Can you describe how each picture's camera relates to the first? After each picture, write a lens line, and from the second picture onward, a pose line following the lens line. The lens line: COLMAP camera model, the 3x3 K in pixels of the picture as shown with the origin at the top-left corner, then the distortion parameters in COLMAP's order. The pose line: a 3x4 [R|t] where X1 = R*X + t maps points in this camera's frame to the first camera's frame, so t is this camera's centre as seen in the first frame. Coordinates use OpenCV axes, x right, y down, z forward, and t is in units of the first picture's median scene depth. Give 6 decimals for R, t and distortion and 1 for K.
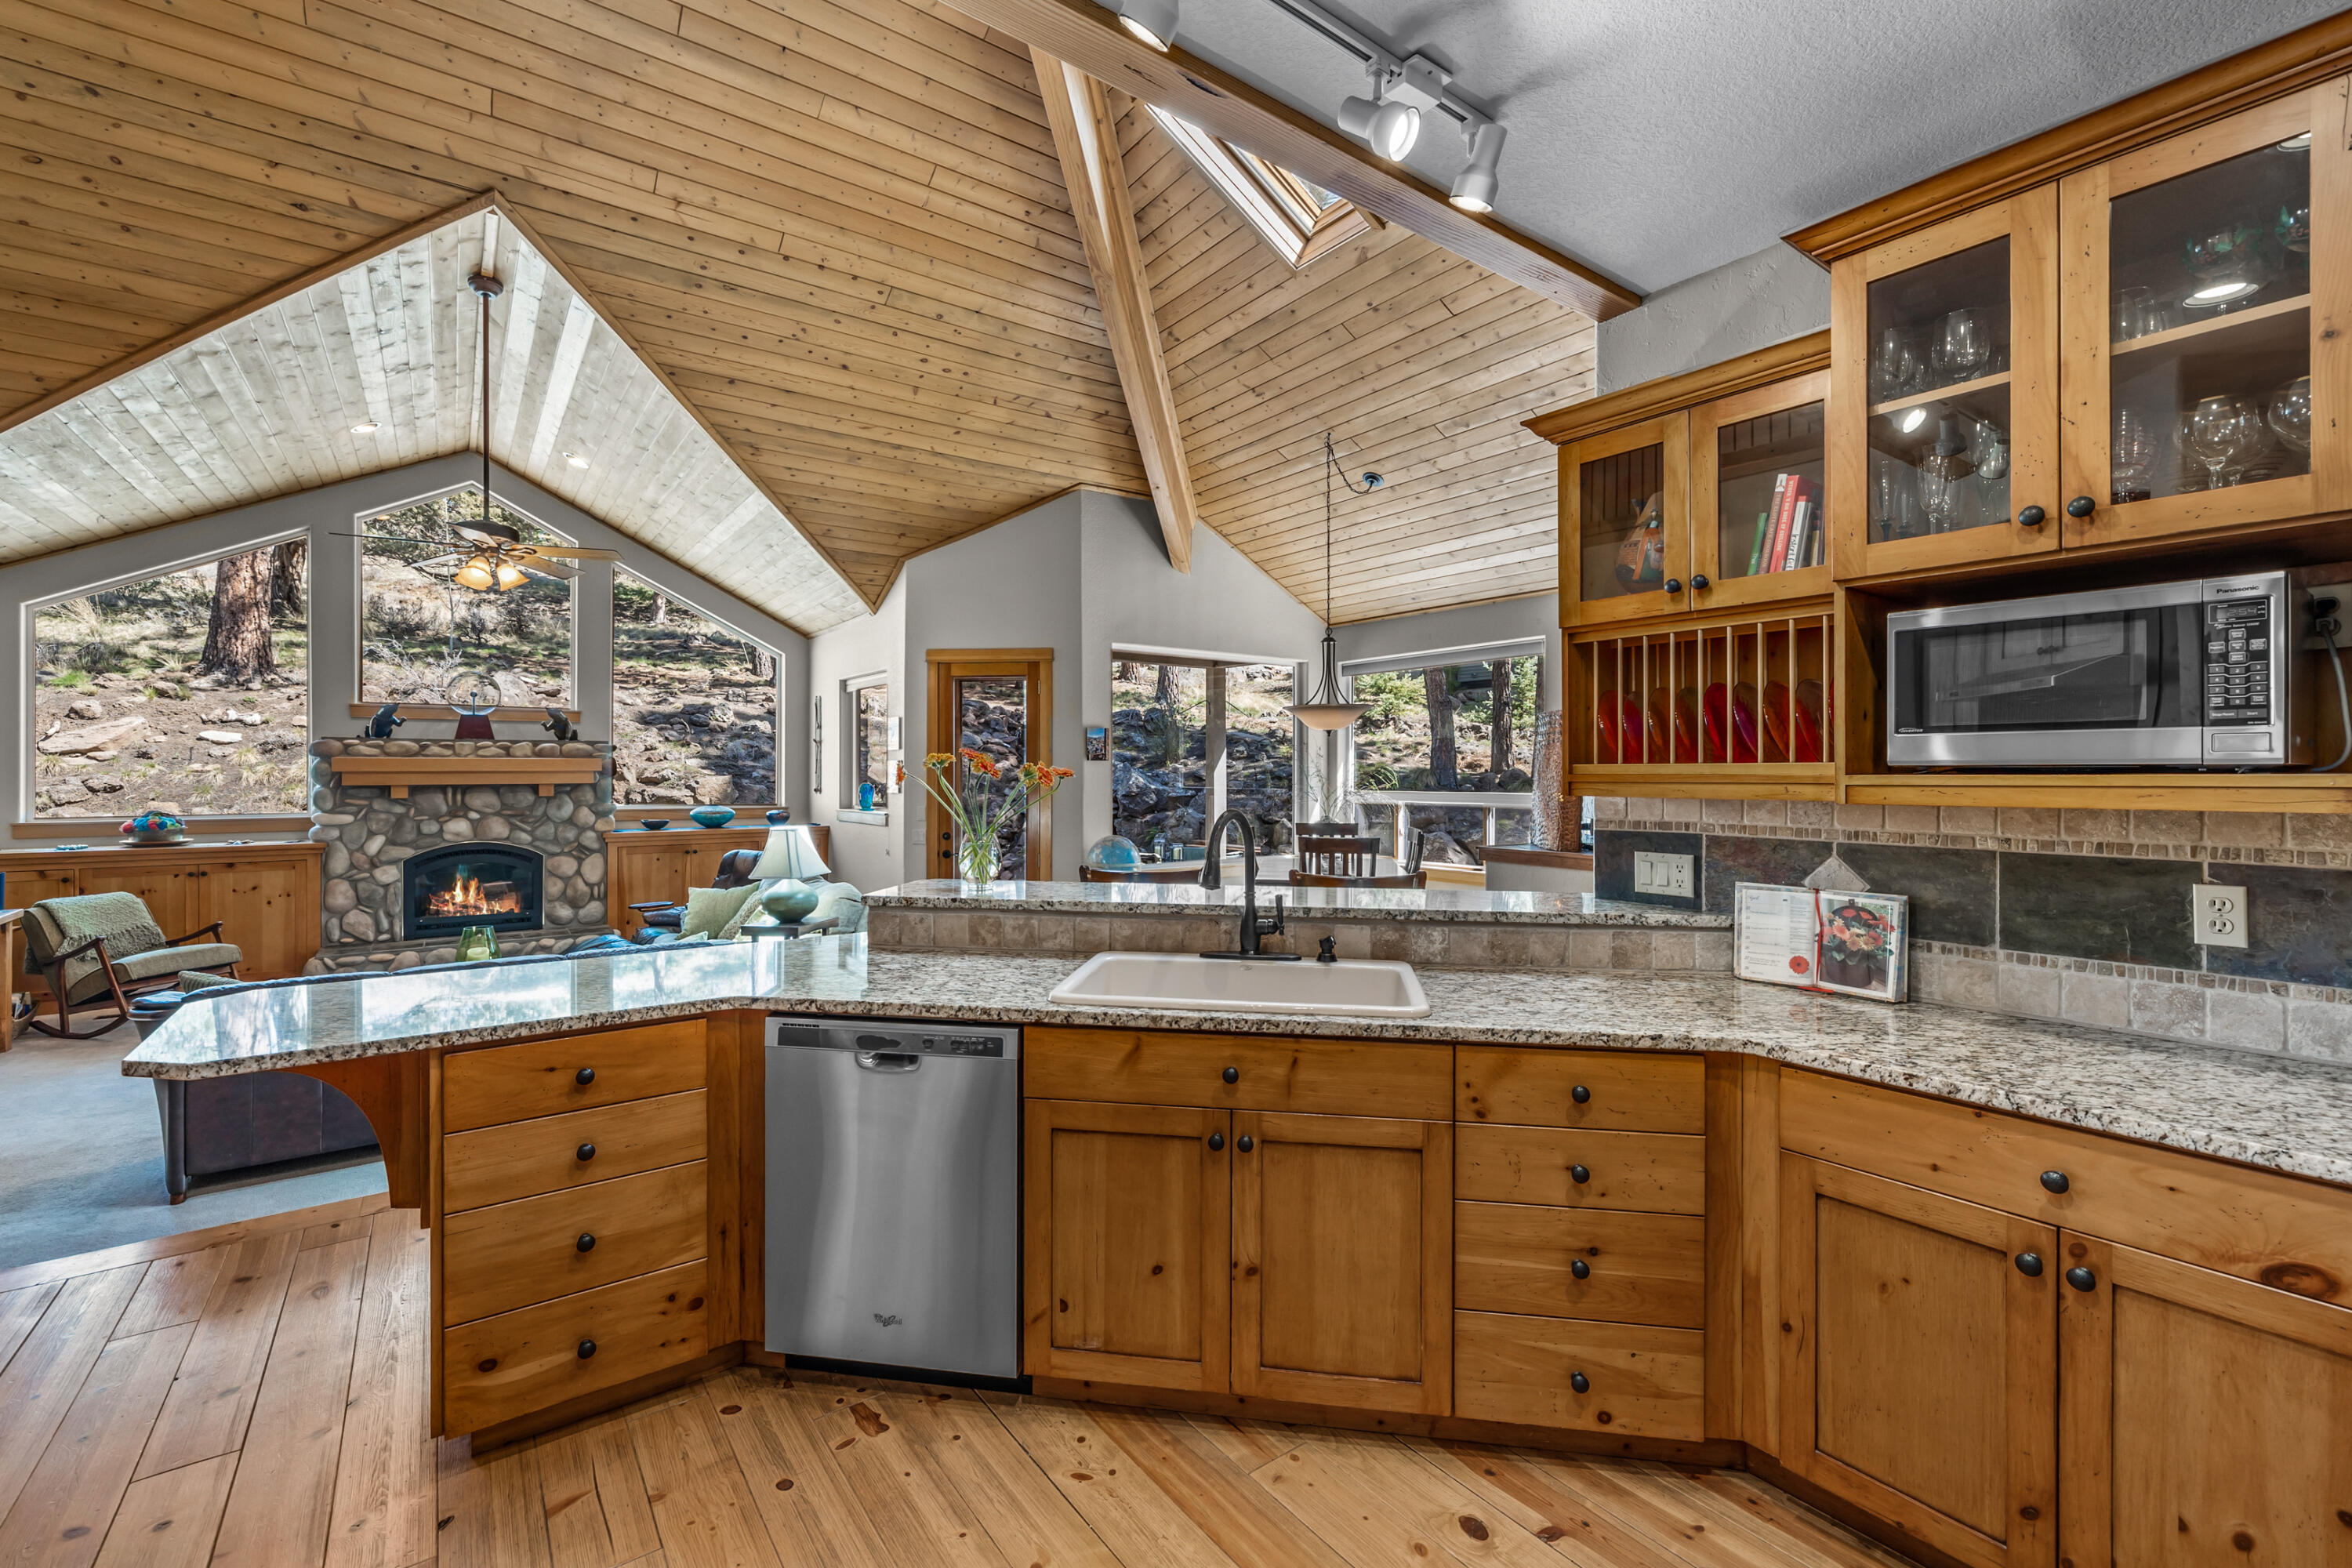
lens RADIAL K [[989.9, 0, 1165.8], [0, 989.9, 771.1], [0, 0, 1]] dist [0.003244, 0.000524]
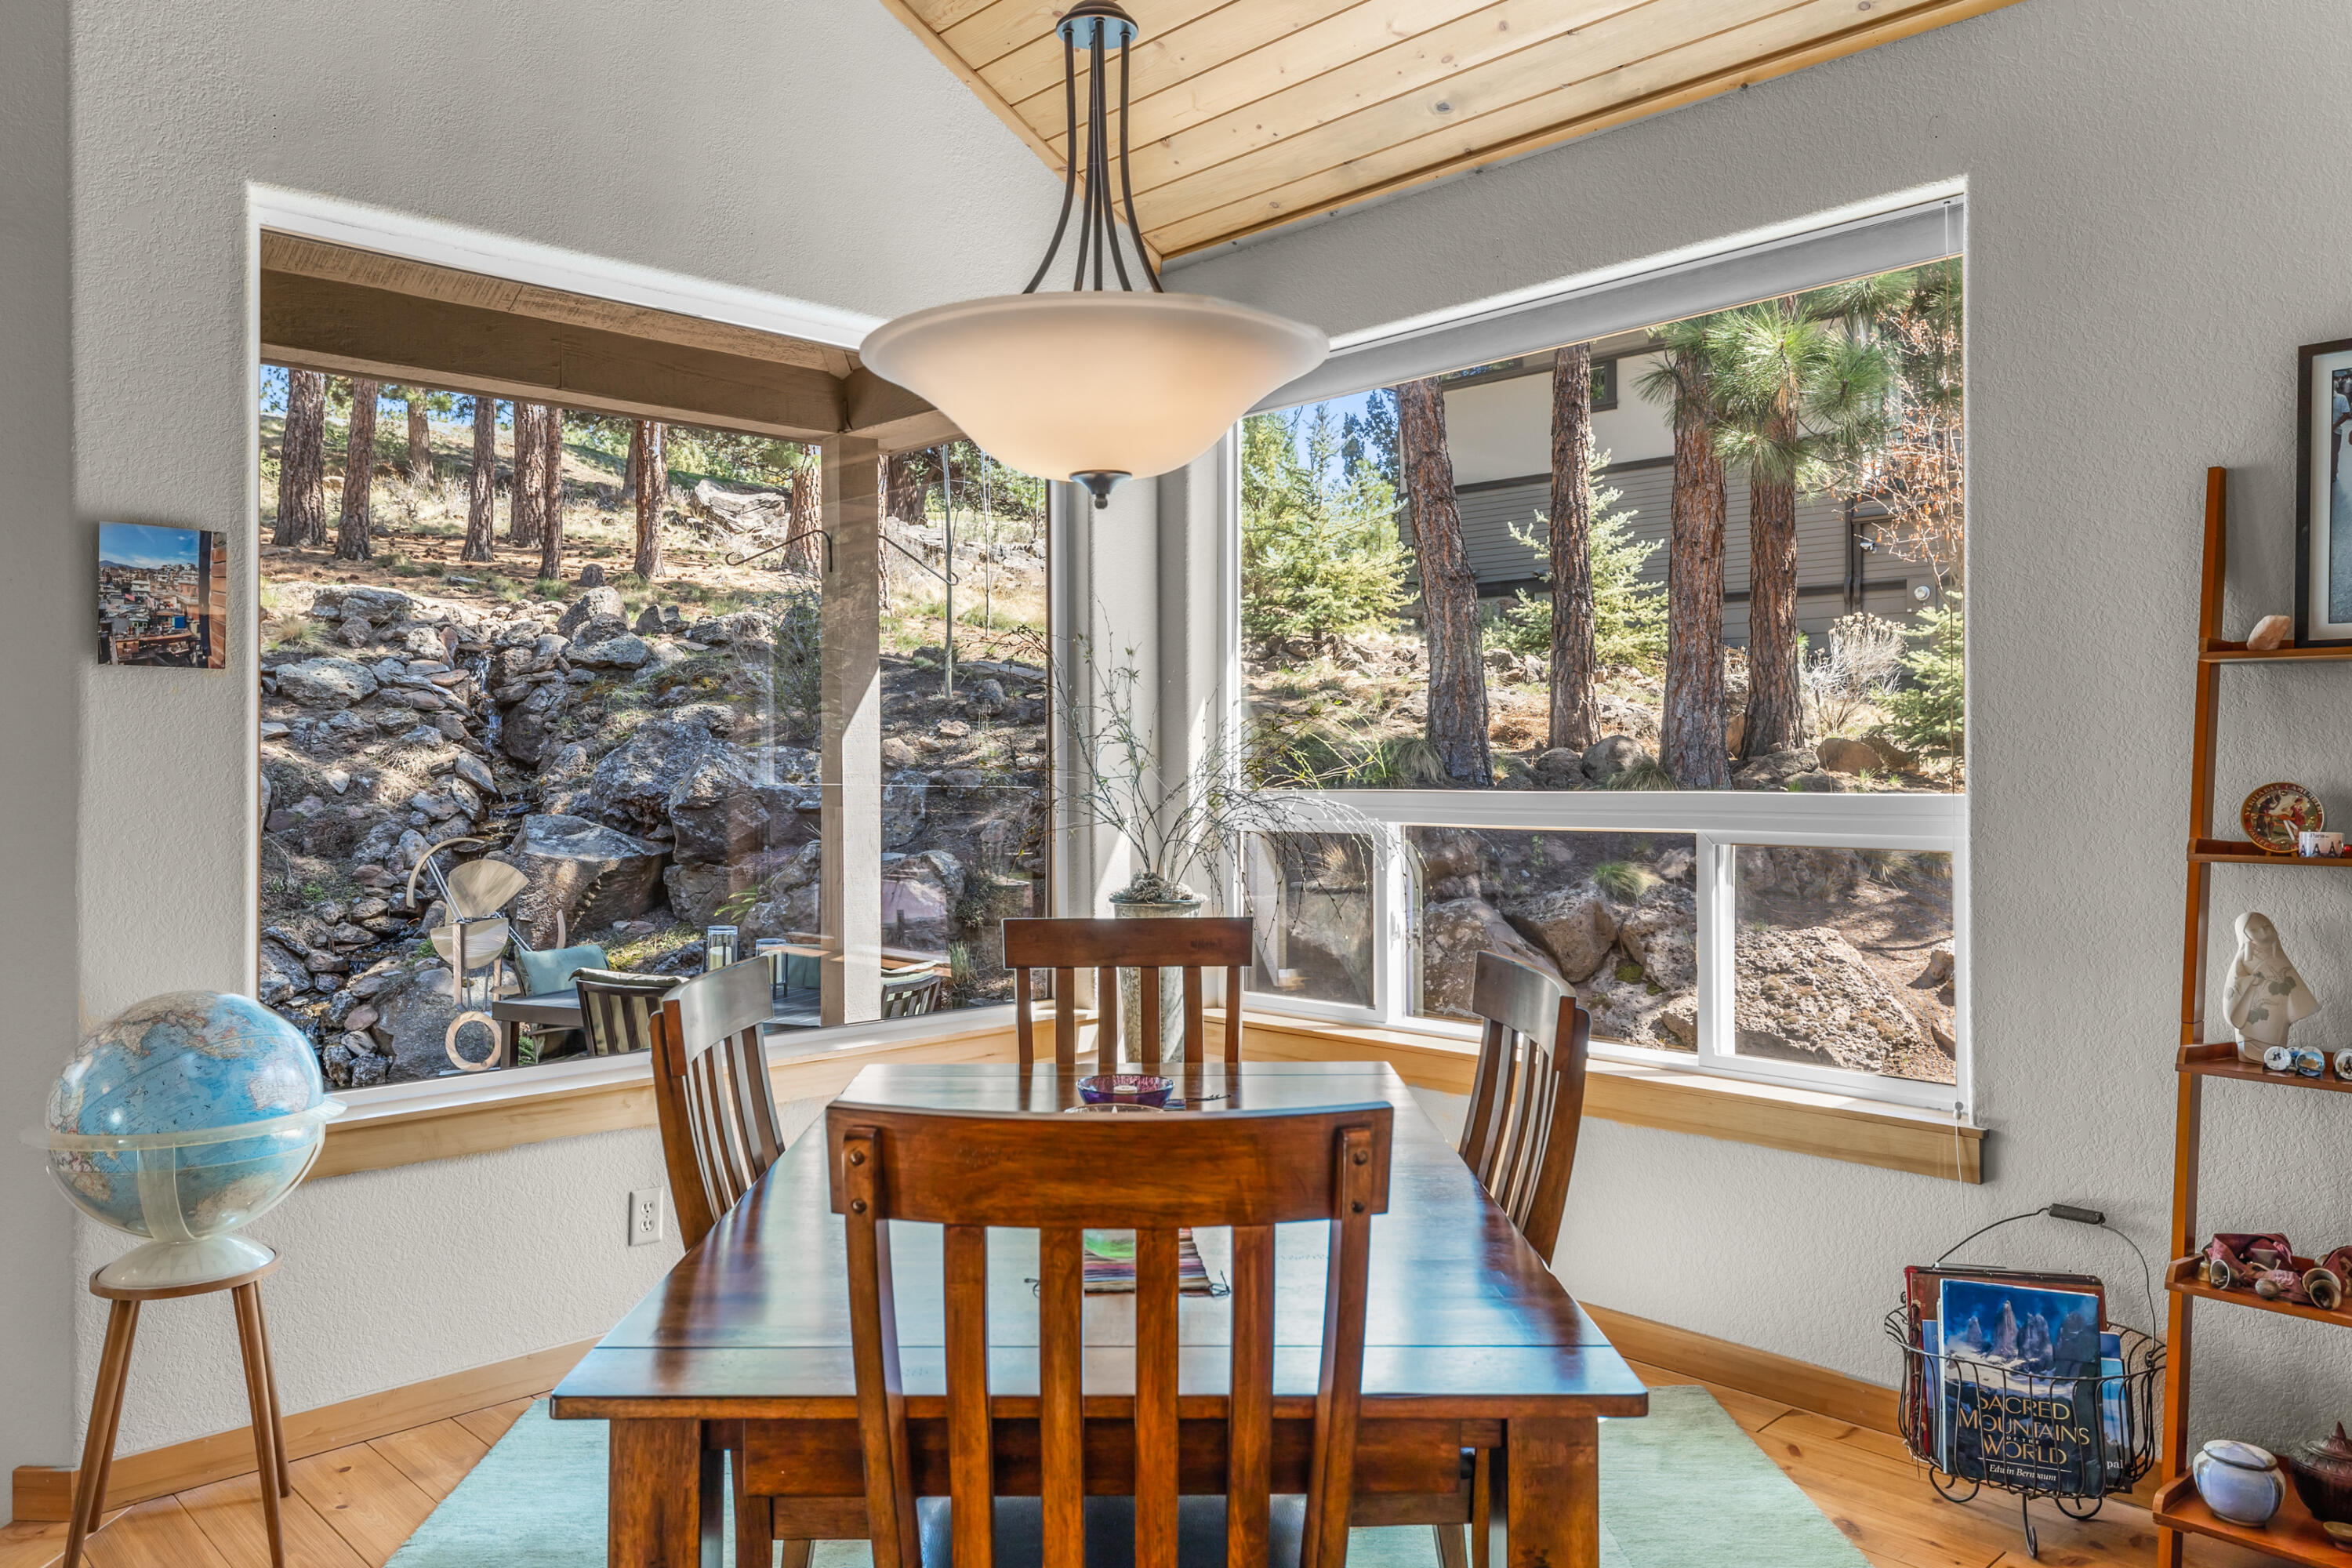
lens RADIAL K [[1646.6, 0, 1177.0], [0, 1646.6, 751.1], [0, 0, 1]] dist [0.001925, 0.003970]
pose [[0.990498, -0.001221, 0.137520, 0.112211], [0.002265, 0.999970, -0.007435, 0.012806], [-0.137507, 0.007676, 0.990471, 0.563975]]
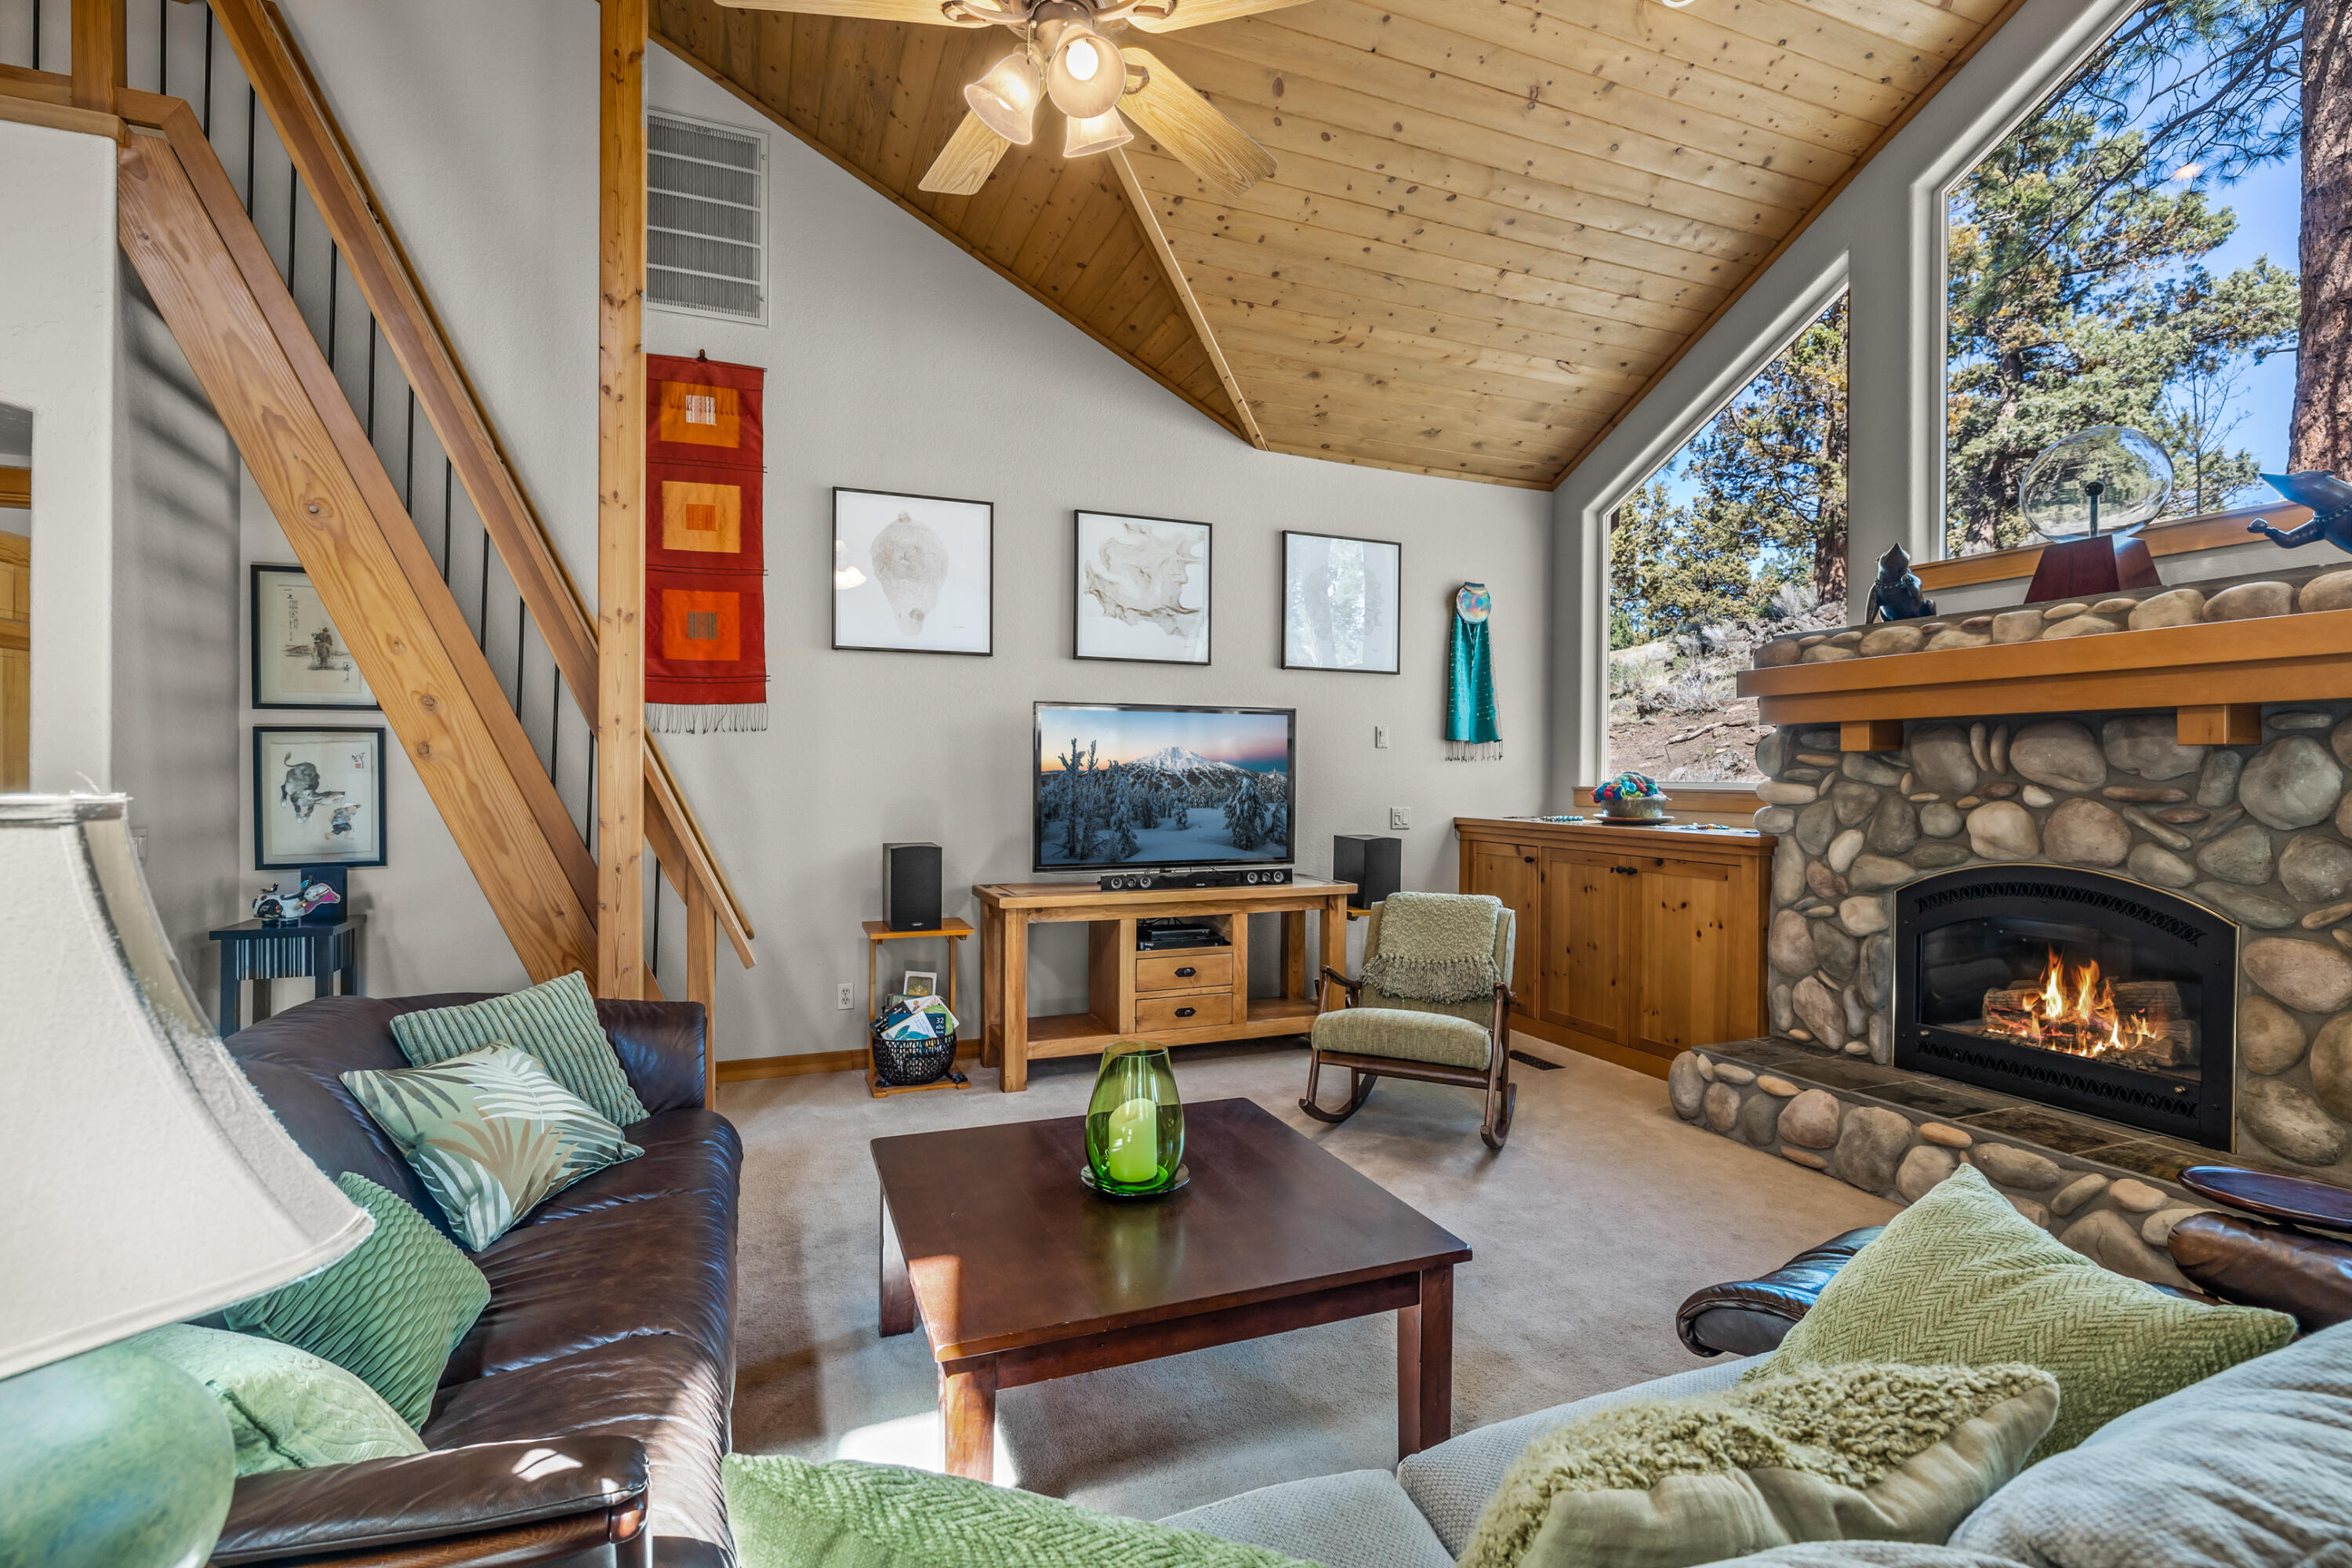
lens RADIAL K [[1067.2, 0, 1172.0], [0, 1067.2, 778.0], [0, 0, 1]] dist [-0.002604, -0.000057]
pose [[-0.244710, 0.004782, -0.969584, -0.207207], [-0.003923, 0.999975, 0.005922, 0.035837], [0.969588, 0.005253, -0.244685, 0.762530]]
